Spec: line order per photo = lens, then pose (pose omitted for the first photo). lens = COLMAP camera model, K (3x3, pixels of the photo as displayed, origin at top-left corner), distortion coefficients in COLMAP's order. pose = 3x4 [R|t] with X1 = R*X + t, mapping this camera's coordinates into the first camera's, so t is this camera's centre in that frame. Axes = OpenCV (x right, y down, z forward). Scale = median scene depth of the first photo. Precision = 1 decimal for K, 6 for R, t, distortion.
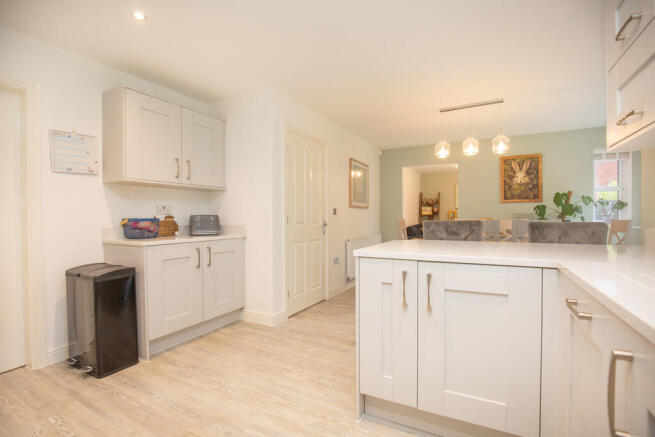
lens RADIAL K [[304.5, 0, 326.4], [0, 304.5, 218.8], [0, 0, 1]] dist [-0.029432, 0.001990]
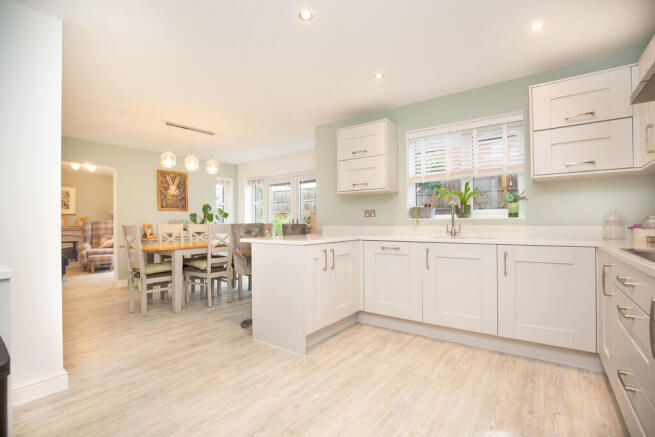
lens RADIAL K [[304.5, 0, 325.0], [0, 304.5, 220.9], [0, 0, 1]] dist [-0.029432, 0.001990]
pose [[0.155682, 0.005393, 0.987793, -0.590587], [0.017391, 0.999815, -0.008199, 0.008219], [-0.987654, 0.018455, 0.155559, 0.284643]]
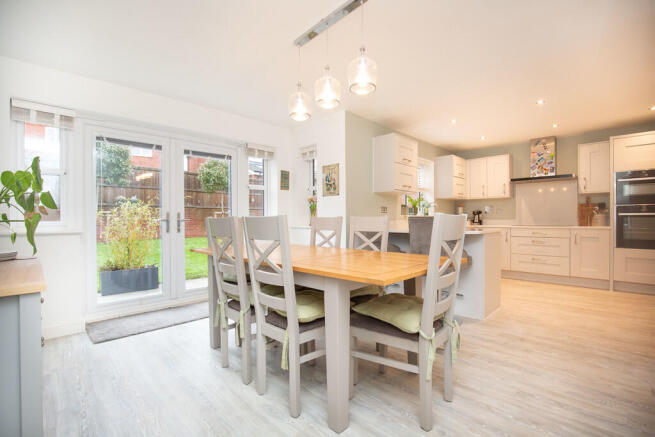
lens RADIAL K [[304.5, 0, 324.1], [0, 304.5, 218.8], [0, 0, 1]] dist [-0.029432, 0.001990]
pose [[-0.958296, 0.003005, 0.285762, 0.302252], [0.005049, 0.999967, 0.006416, 0.007363], [-0.285733, 0.007591, -0.958279, 1.491220]]
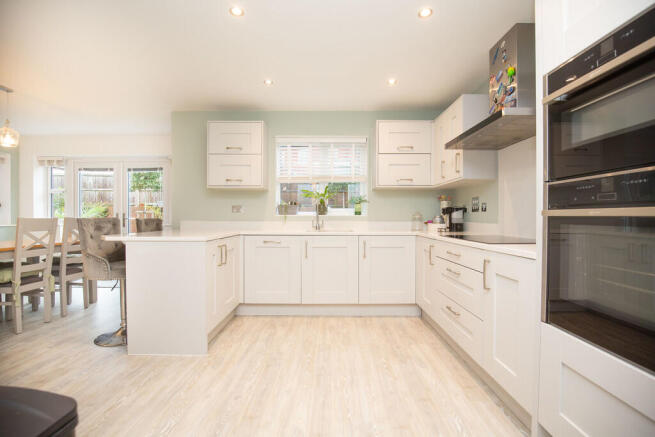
lens RADIAL K [[304.5, 0, 326.6], [0, 304.5, 219.1], [0, 0, 1]] dist [-0.029432, 0.001990]
pose [[-0.459250, -0.004989, 0.888293, -0.623433], [0.007282, 0.999929, 0.009382, 0.004547], [-0.888277, 0.010777, -0.459181, 0.497557]]
